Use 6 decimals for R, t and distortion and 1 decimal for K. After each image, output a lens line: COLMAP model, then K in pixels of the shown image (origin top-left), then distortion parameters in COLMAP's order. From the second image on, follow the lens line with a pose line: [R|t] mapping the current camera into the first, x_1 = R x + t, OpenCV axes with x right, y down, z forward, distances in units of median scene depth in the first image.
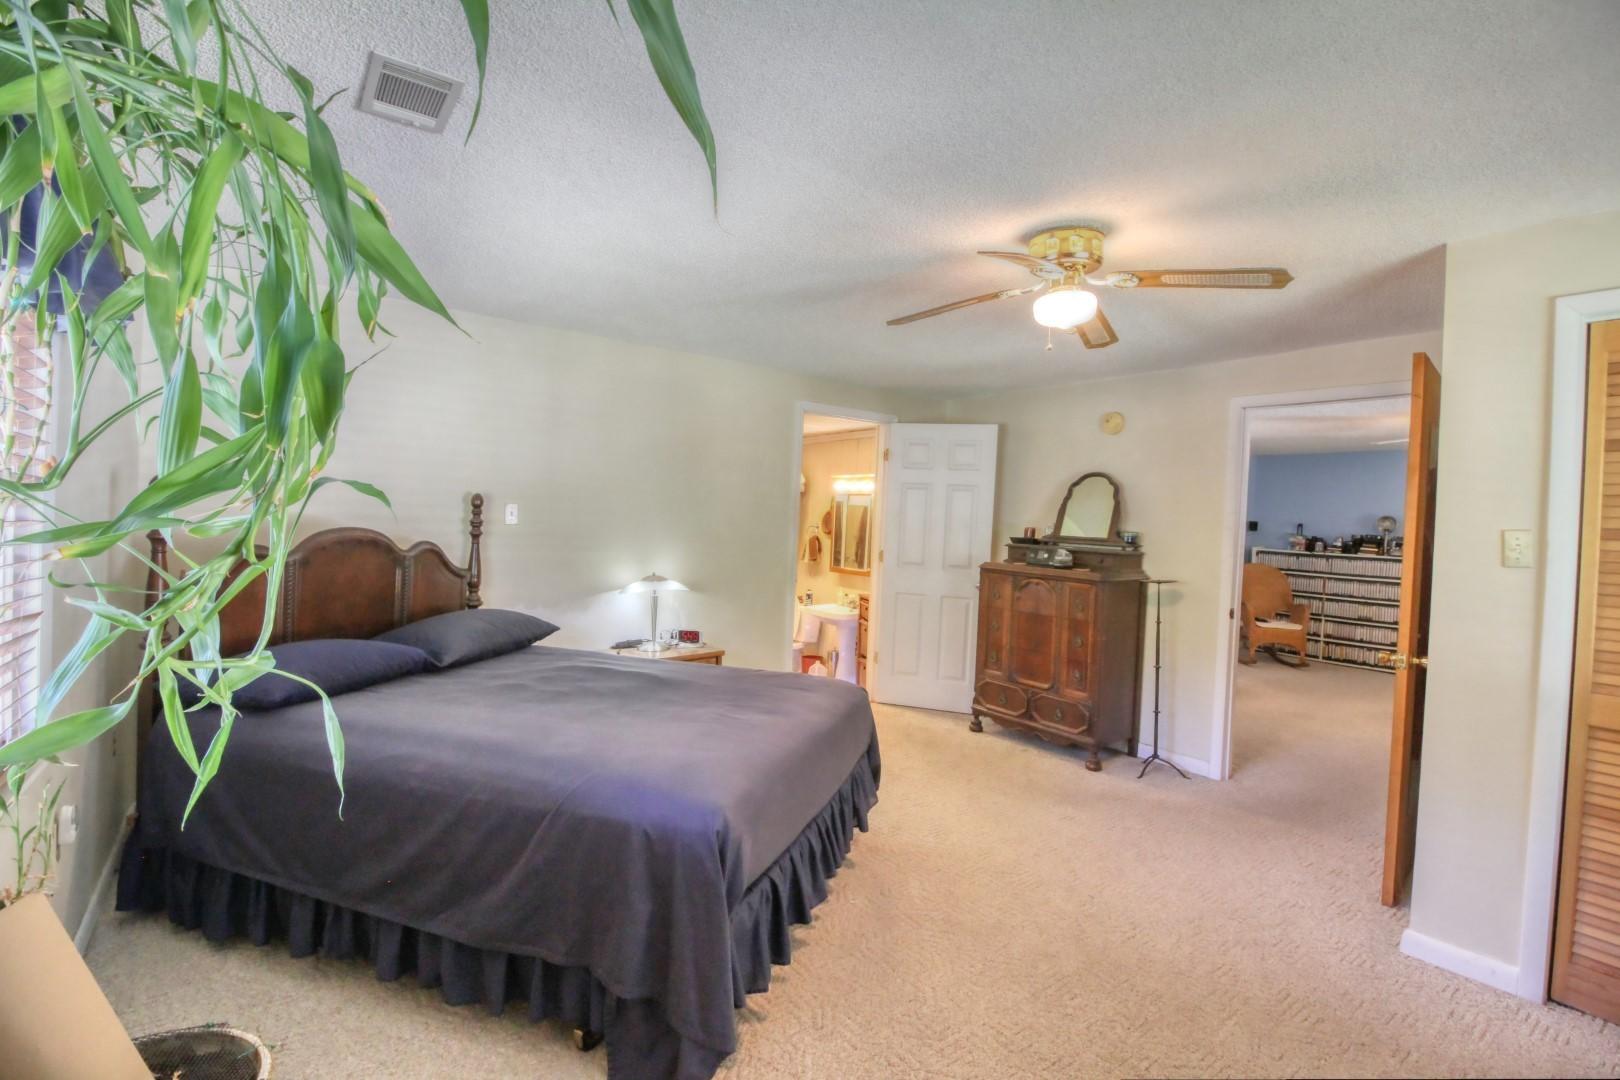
lens RADIAL K [[757.8, 0, 809.9], [0, 757.8, 537.6], [0, 0, 1]] dist [0.000190, 0.000005]
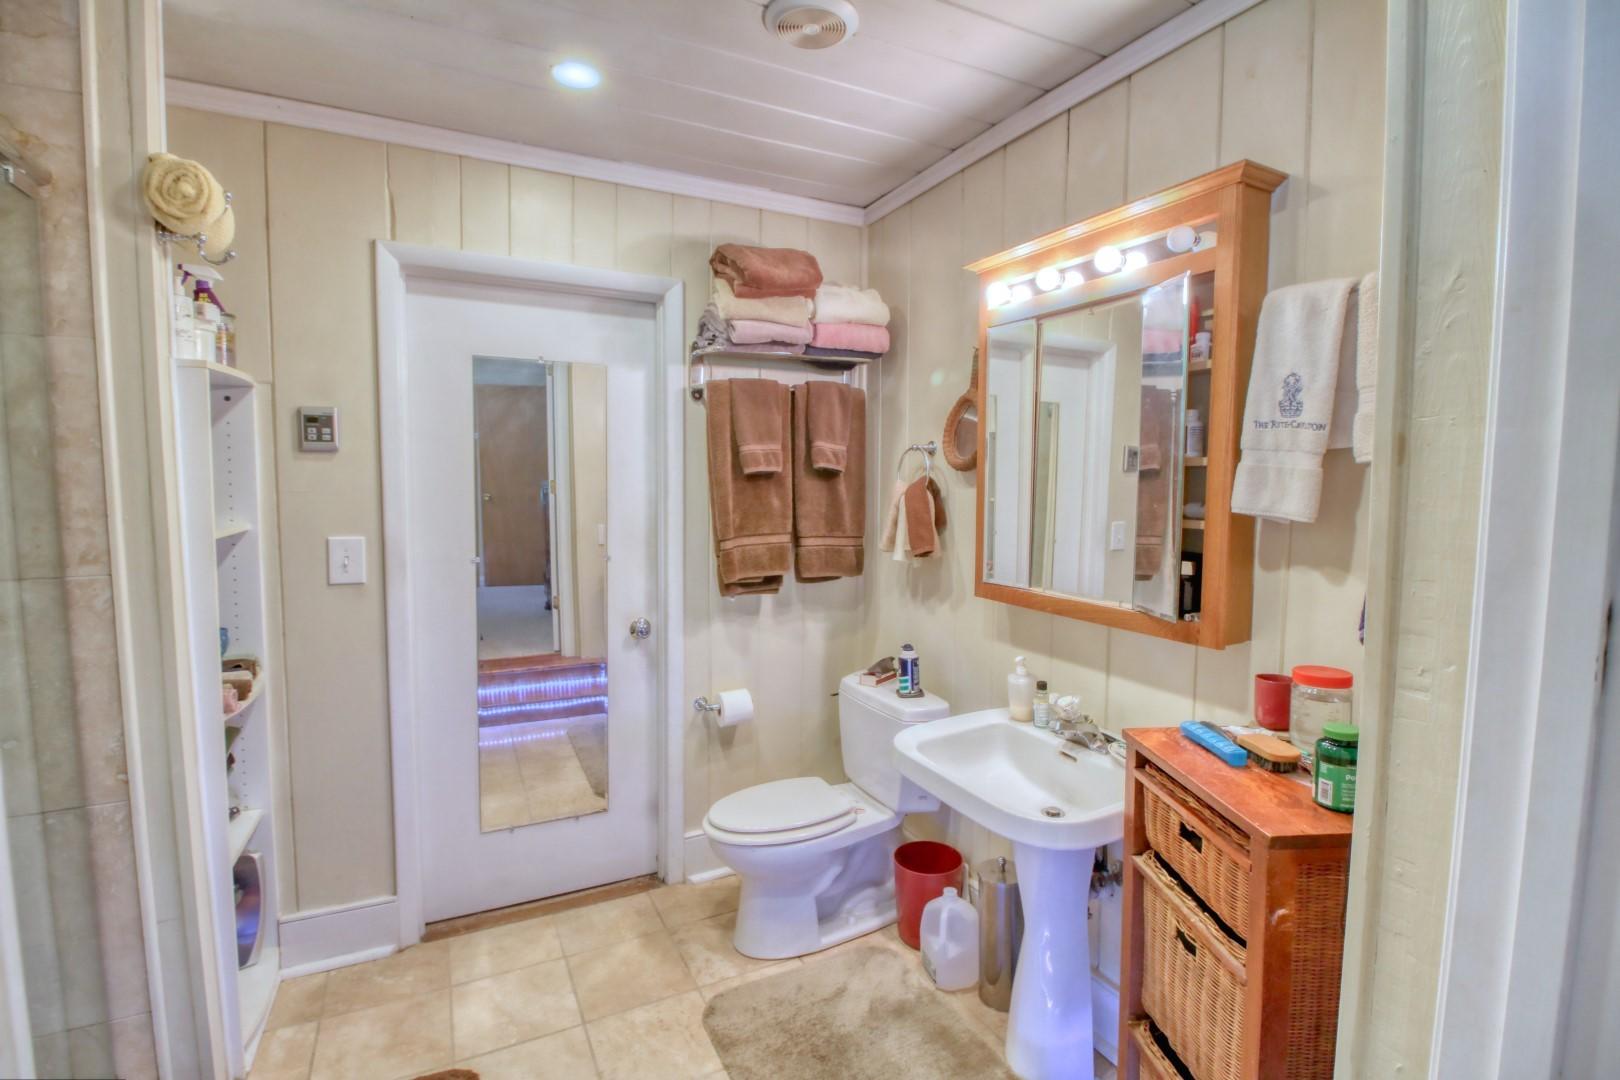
lens RADIAL K [[757.8, 0, 809.8], [0, 757.8, 538.3], [0, 0, 1]] dist [0.000190, 0.000005]
pose [[0.986496, -0.033472, -0.160326, 0.009628], [0.043199, 0.997406, 0.057575, 0.002543], [0.157983, -0.063723, 0.985383, 0.677484]]
